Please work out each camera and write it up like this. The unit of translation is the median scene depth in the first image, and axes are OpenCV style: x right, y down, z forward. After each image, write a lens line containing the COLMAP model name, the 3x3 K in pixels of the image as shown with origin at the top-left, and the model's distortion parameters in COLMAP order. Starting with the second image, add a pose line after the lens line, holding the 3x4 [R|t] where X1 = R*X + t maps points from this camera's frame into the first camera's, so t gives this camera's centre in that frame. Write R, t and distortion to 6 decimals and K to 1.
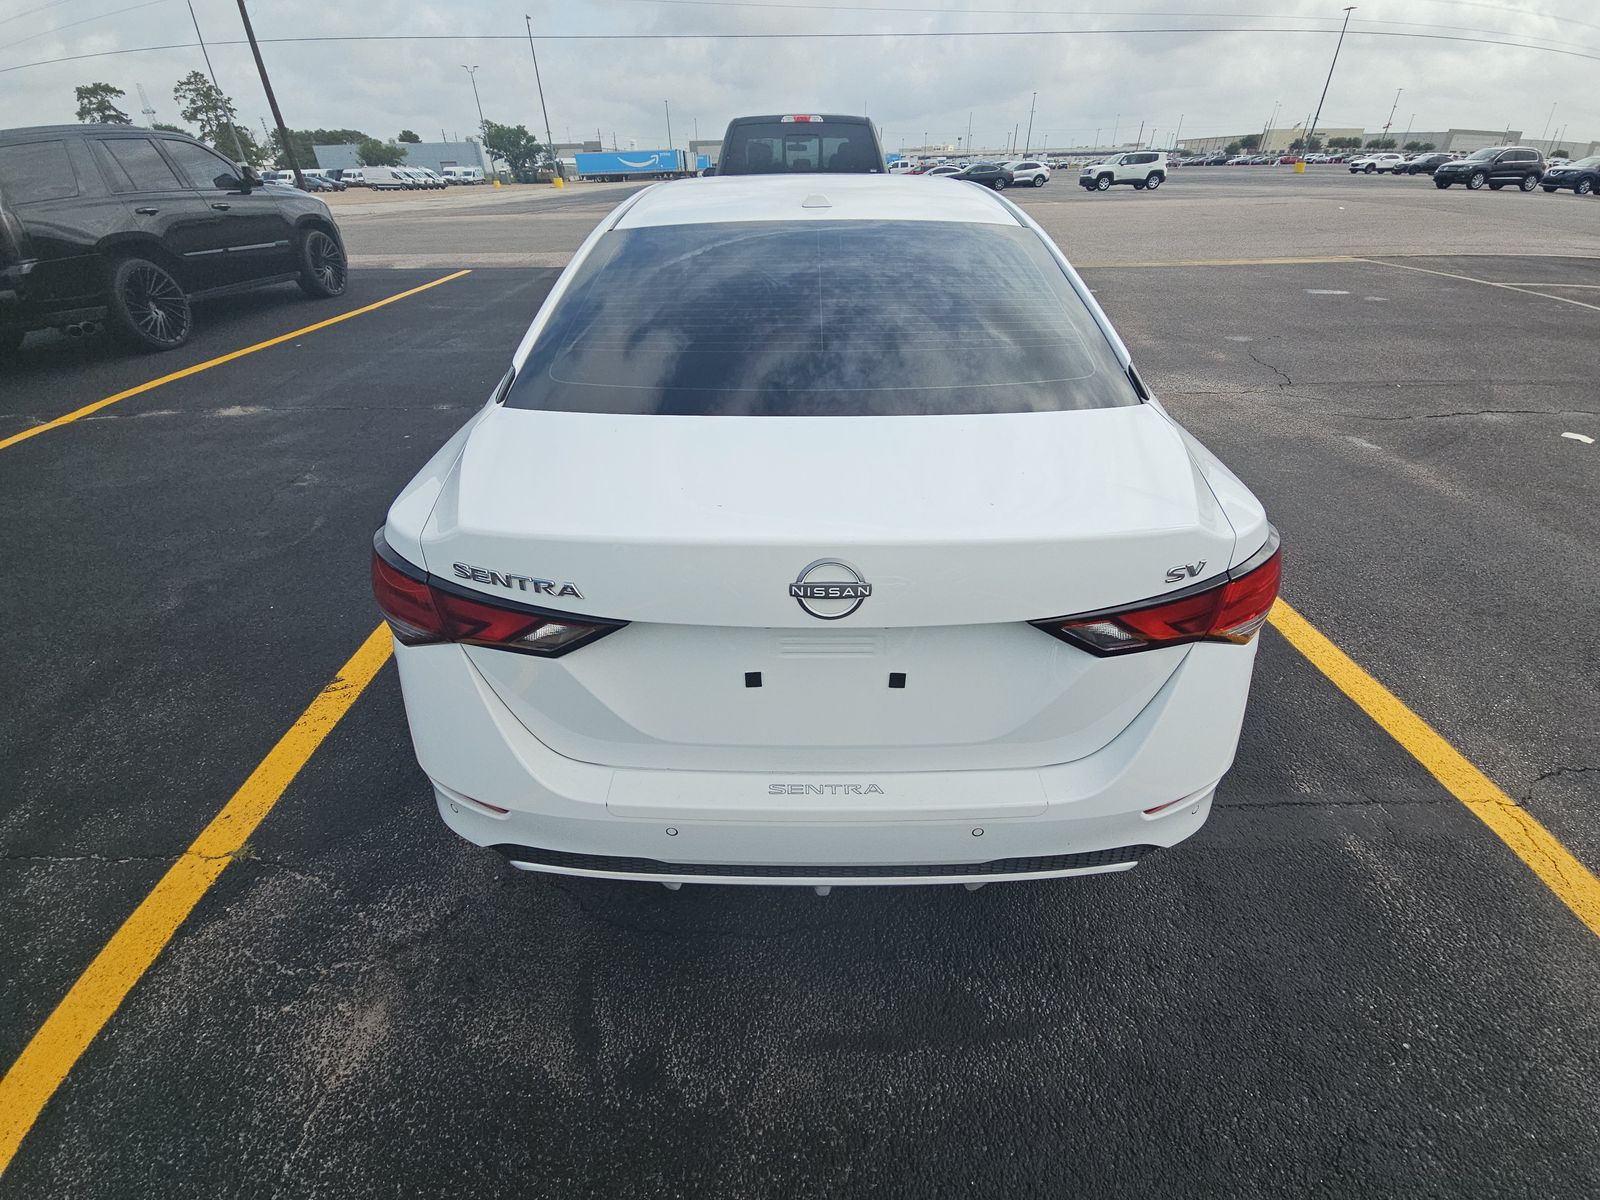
lens RADIAL K [[641.9, 0, 800.0], [0, 641.9, 600.0], [0, 0, 1]] dist [0.050606, -0.029562]
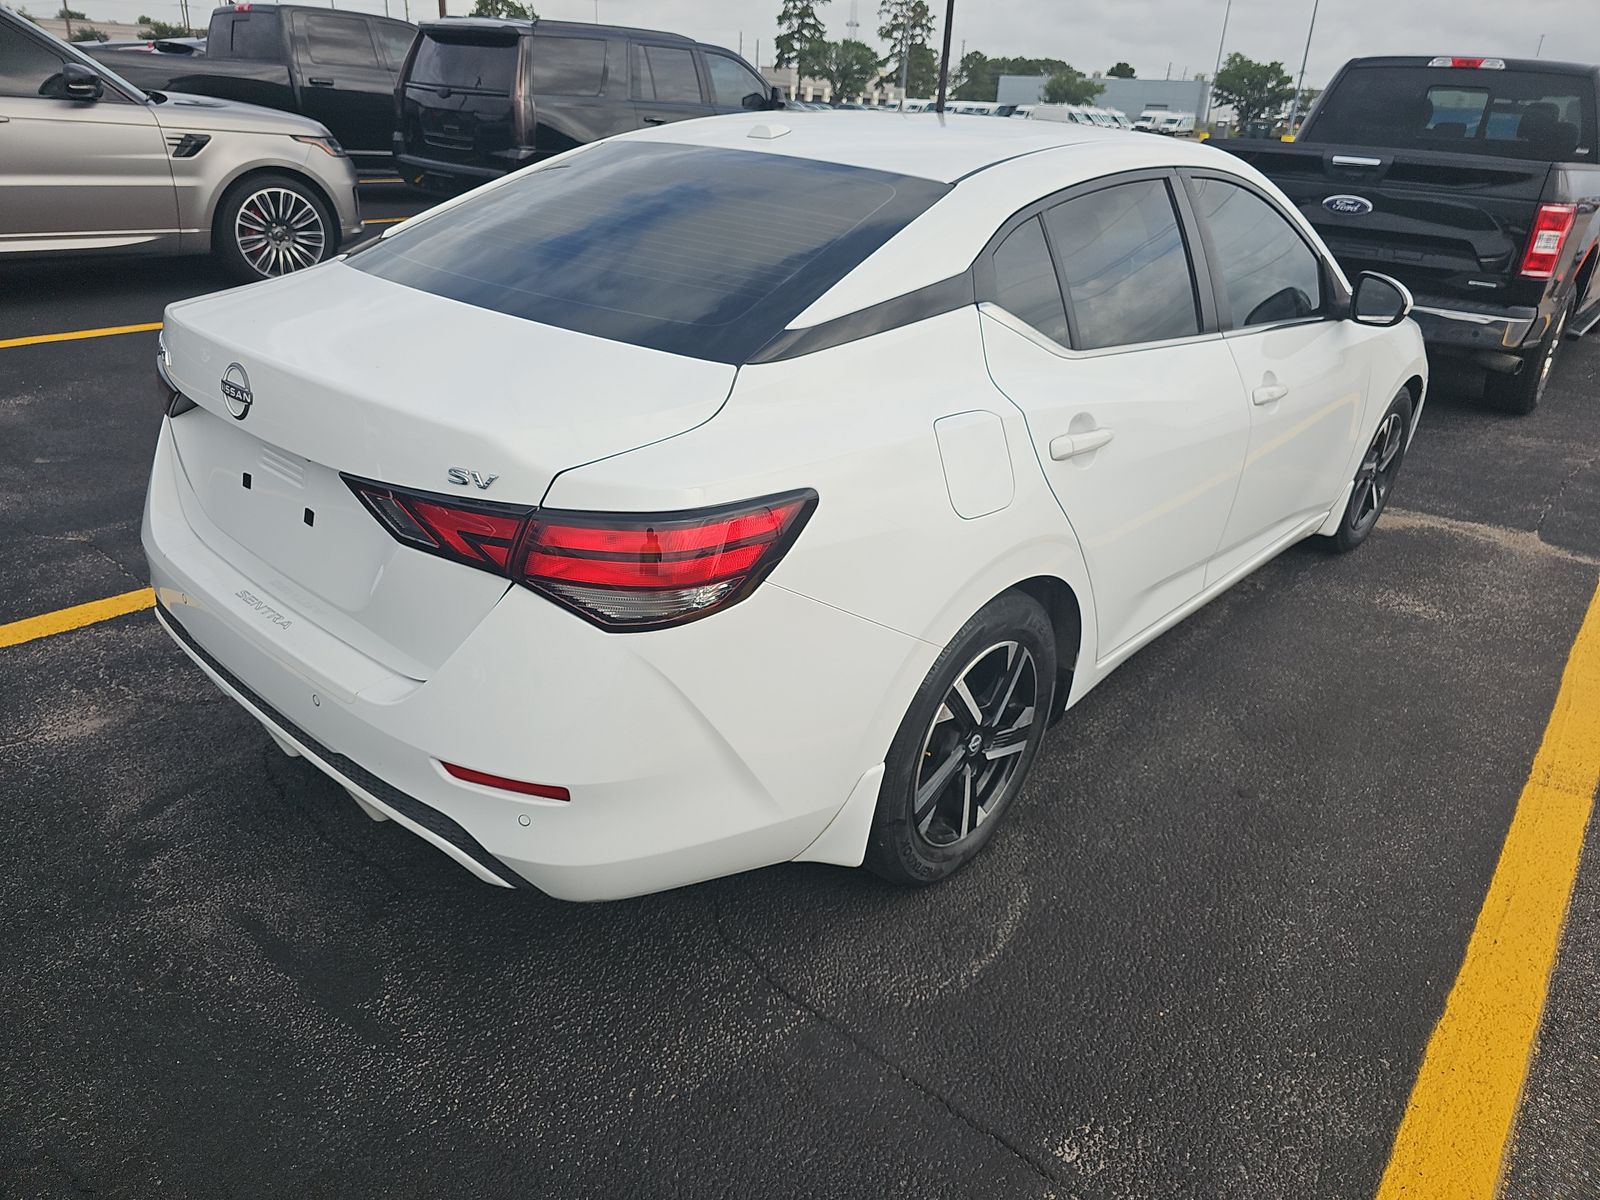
lens RADIAL K [[1079.3, 0, 793.3], [0, 1079.3, 565.6], [0, 0, 1]] dist [0.037158, -0.038987]
pose [[0.750382, 0.308613, -0.584538, 0.831866], [-0.414596, 0.908485, -0.052581, -0.016818], [0.514817, 0.281803, 0.809661, -0.001259]]
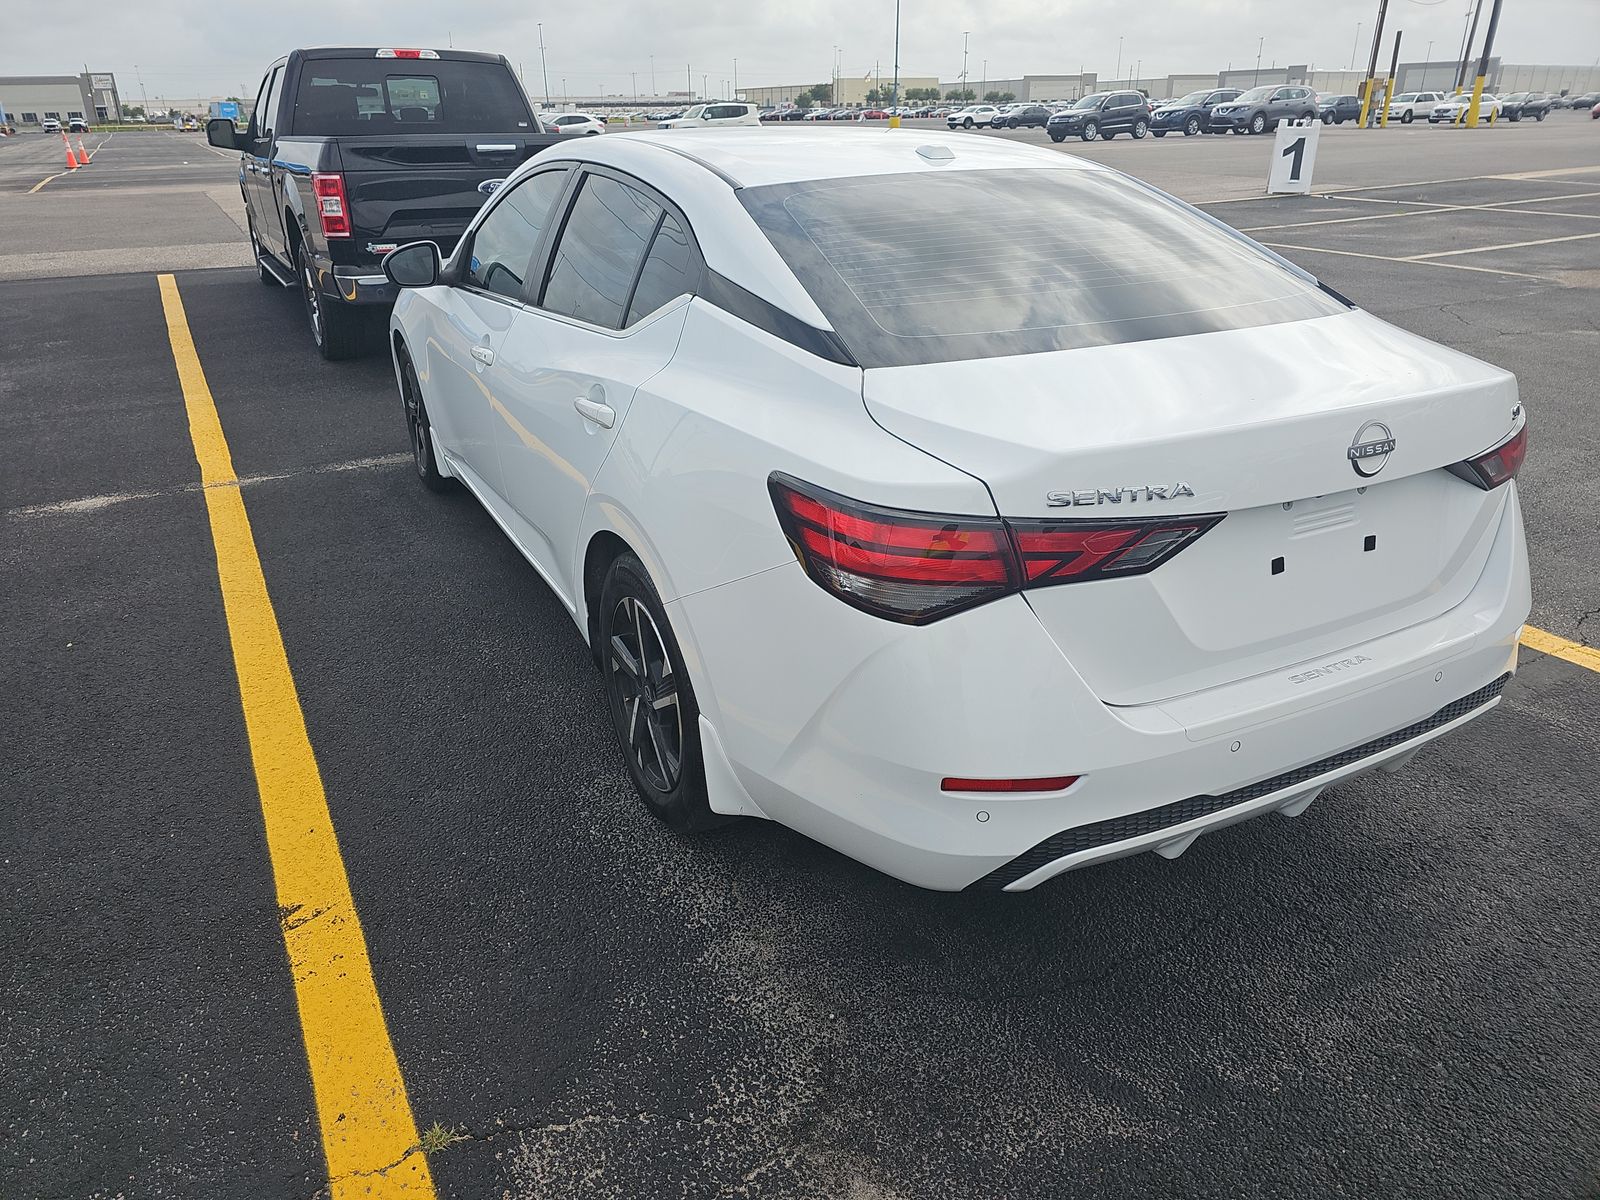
lens RADIAL K [[1066.5, 0, 785.1], [0, 1066.5, 563.9], [0, 0, 1]] dist [0.031612, -0.000859]
pose [[0.884780, -0.174374, 0.432156, -0.707190], [0.253575, 0.958193, -0.132533, 0.068998], [-0.390979, 0.226846, 0.892007, -0.110407]]
